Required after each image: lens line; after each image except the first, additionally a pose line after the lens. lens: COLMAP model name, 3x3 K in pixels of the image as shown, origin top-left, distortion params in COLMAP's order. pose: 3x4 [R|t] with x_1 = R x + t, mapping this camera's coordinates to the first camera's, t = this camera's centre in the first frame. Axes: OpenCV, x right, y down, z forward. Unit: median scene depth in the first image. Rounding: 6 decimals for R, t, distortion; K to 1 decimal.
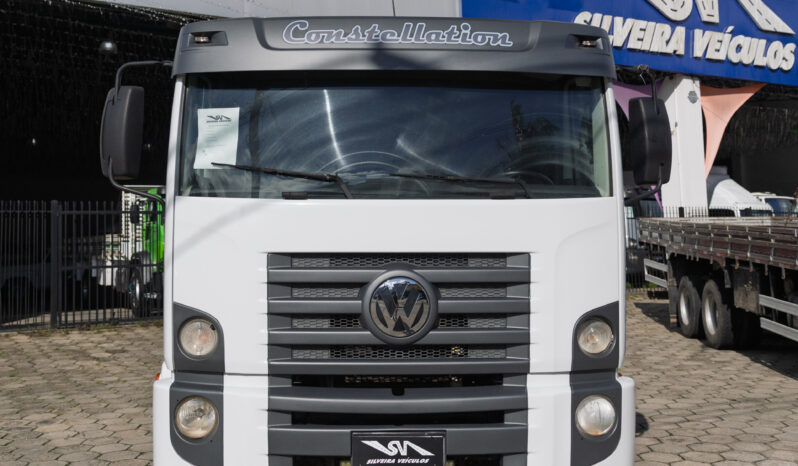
lens RADIAL K [[871.8, 0, 398.6], [0, 871.8, 192.7], [0, 0, 1]] dist [-0.024948, 0.008346]
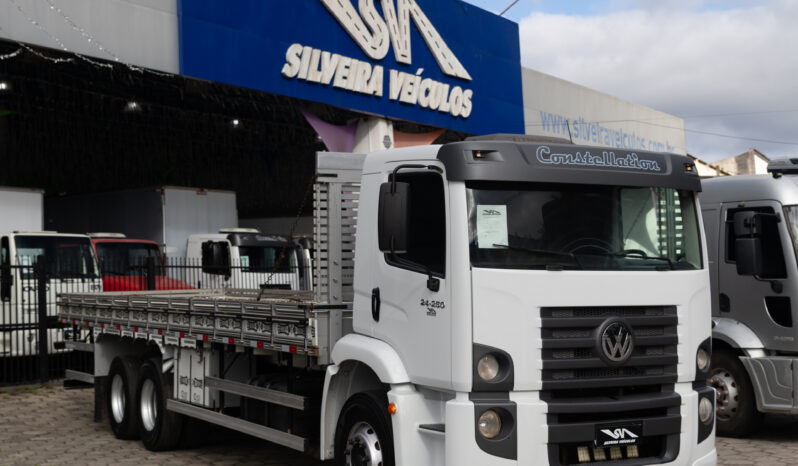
lens RADIAL K [[1163.2, 0, 399.0], [0, 1163.2, 233.0], [0, 0, 1]] dist [0.022581, 0.069222]
pose [[0.882904, 0.018901, 0.469173, -0.258878], [-0.019810, 0.999799, -0.003000, -0.009178], [-0.469136, -0.006646, 0.883101, -0.124475]]
